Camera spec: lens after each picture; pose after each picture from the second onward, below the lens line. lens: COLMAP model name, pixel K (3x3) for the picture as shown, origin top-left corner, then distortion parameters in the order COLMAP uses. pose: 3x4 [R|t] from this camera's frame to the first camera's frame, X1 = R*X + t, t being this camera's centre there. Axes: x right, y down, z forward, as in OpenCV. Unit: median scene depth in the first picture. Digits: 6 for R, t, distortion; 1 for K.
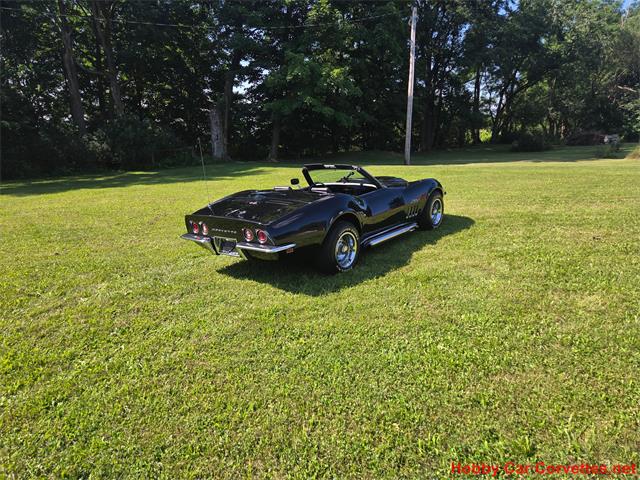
lens RADIAL K [[429.4, 0, 324.2], [0, 429.4, 231.0], [0, 0, 1]] dist [0.056800, -0.047153]
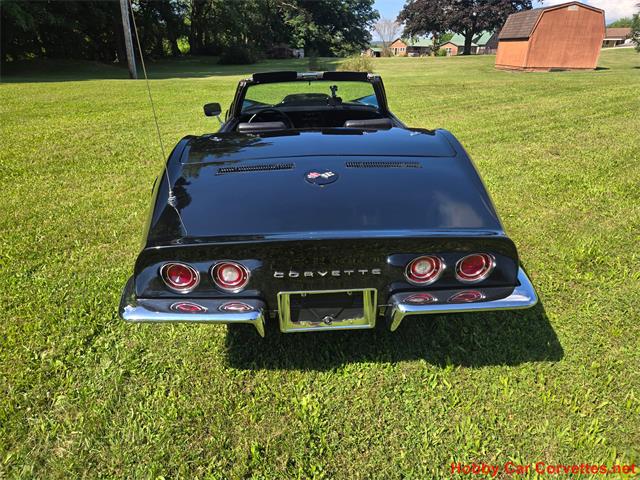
lens RADIAL K [[431.2, 0, 322.0], [0, 431.2, 235.6], [0, 0, 1]] dist [0.055465, -0.050156]
pose [[0.783575, -0.224057, 0.579491, -0.072371], [0.109328, 0.967881, 0.226395, -0.017926], [-0.611603, -0.114043, 0.782902, 0.125901]]
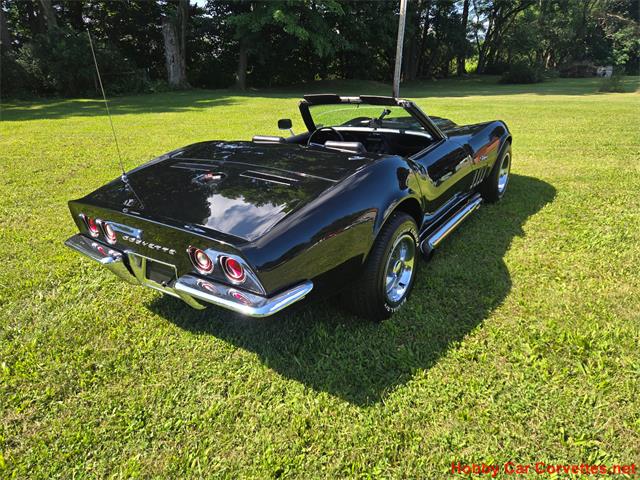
lens RADIAL K [[438.6, 0, 320.4], [0, 438.6, 228.7], [0, 0, 1]] dist [0.067009, -0.054563]
pose [[0.998292, -0.001293, 0.058400, -0.013636], [-0.006893, 0.990162, 0.139754, -0.013883], [-0.058007, -0.139918, 0.988462, 0.091181]]
